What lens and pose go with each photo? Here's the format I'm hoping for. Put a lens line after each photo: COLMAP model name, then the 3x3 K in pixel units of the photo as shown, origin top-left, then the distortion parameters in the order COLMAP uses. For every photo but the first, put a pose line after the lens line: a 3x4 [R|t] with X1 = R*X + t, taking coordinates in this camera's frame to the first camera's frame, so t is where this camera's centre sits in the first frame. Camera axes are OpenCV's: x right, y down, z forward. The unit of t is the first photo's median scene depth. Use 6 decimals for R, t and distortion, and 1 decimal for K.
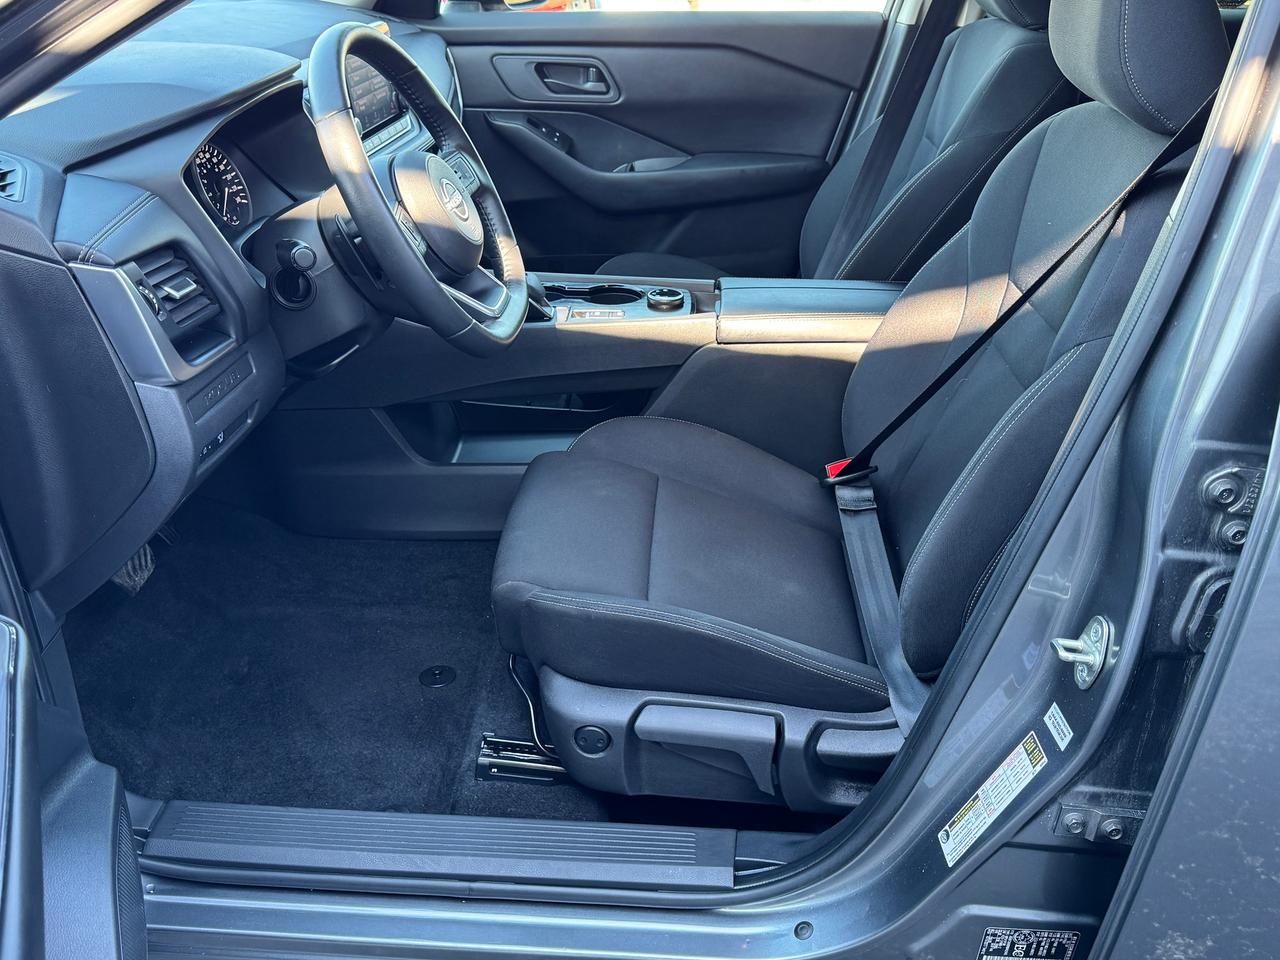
lens RADIAL K [[1129.5, 0, 639.5], [0, 1129.5, 478.4], [0, 0, 1]] dist [0.000991, -0.001148]
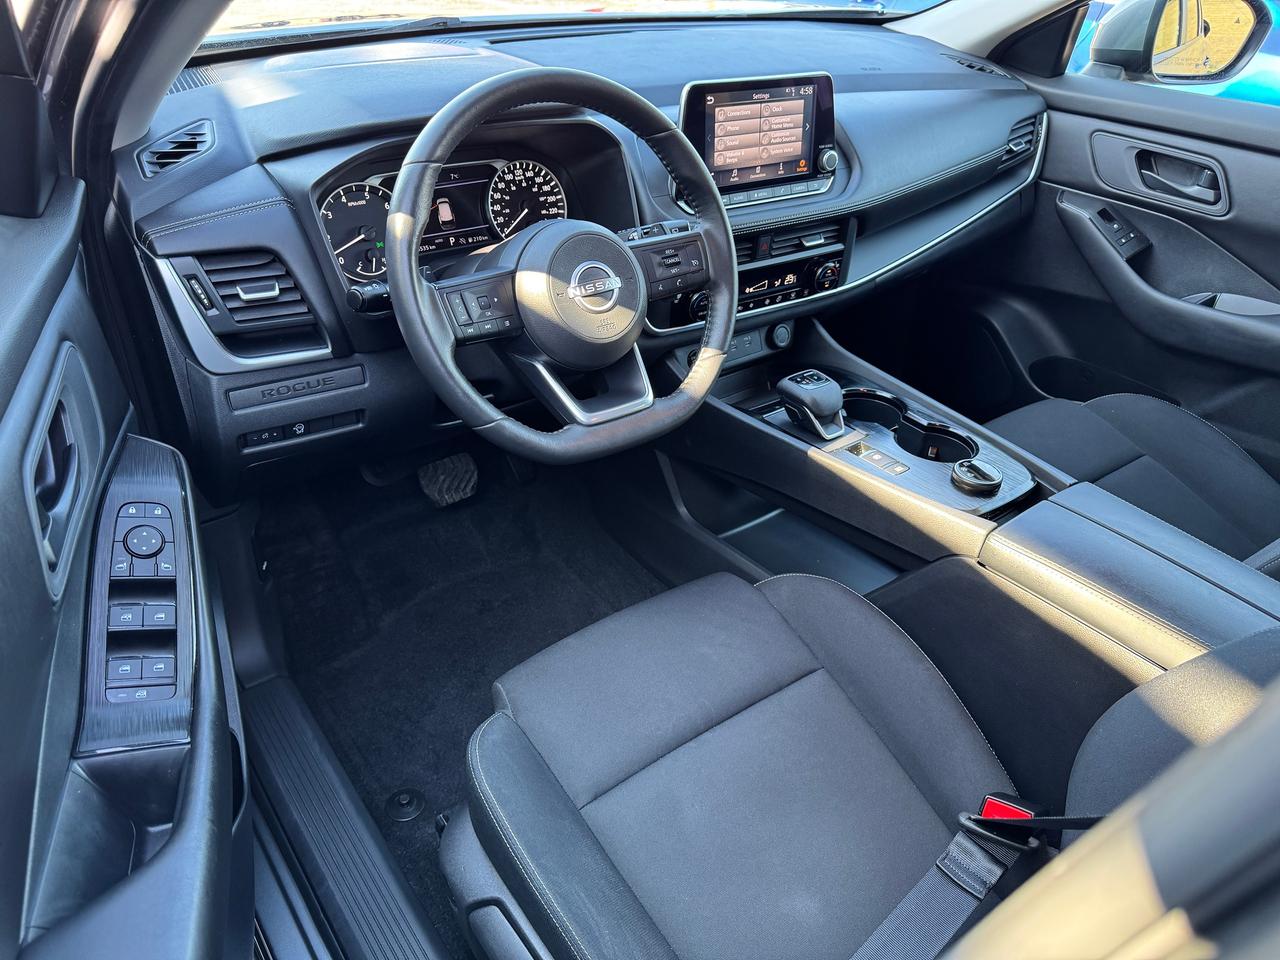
lens RADIAL K [[880.6, 0, 637.8], [0, 880.6, 475.3], [0, 0, 1]] dist [0.017924, -0.027921]
pose [[0.640763, 0.434516, -0.632944, 0.294687], [-0.386538, 0.894899, 0.223034, -0.233084], [0.663333, 0.101745, 0.741375, 0.440209]]
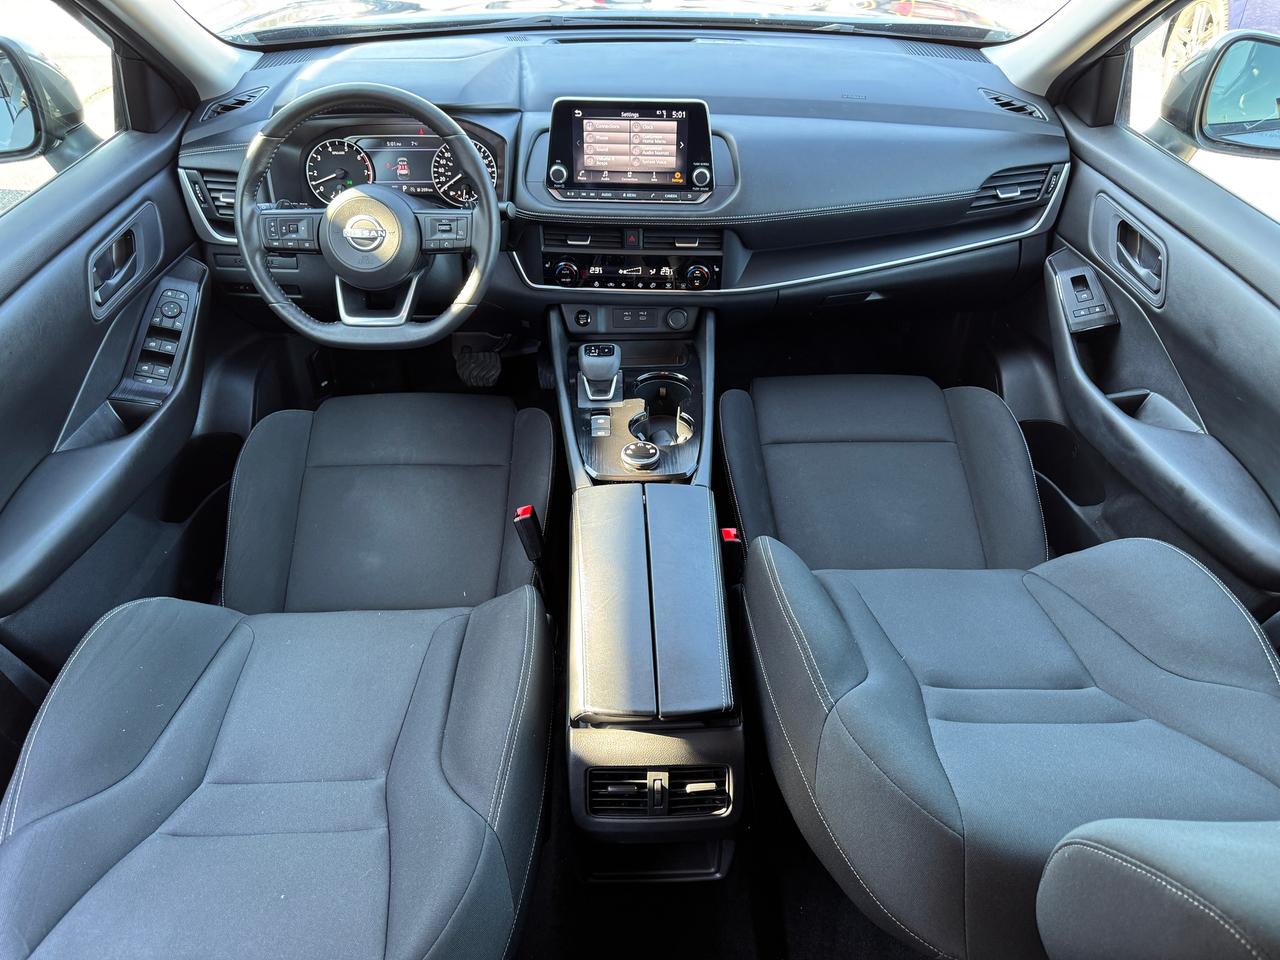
lens RADIAL K [[880.6, 0, 636.2], [0, 880.6, 489.2], [0, 0, 1]] dist [0.017924, -0.027921]
pose [[0.089027, 0.615618, -0.783000, 0.702963], [-0.471808, 0.718396, 0.511179, -0.584783], [0.877195, 0.323917, 0.354410, 0.836821]]
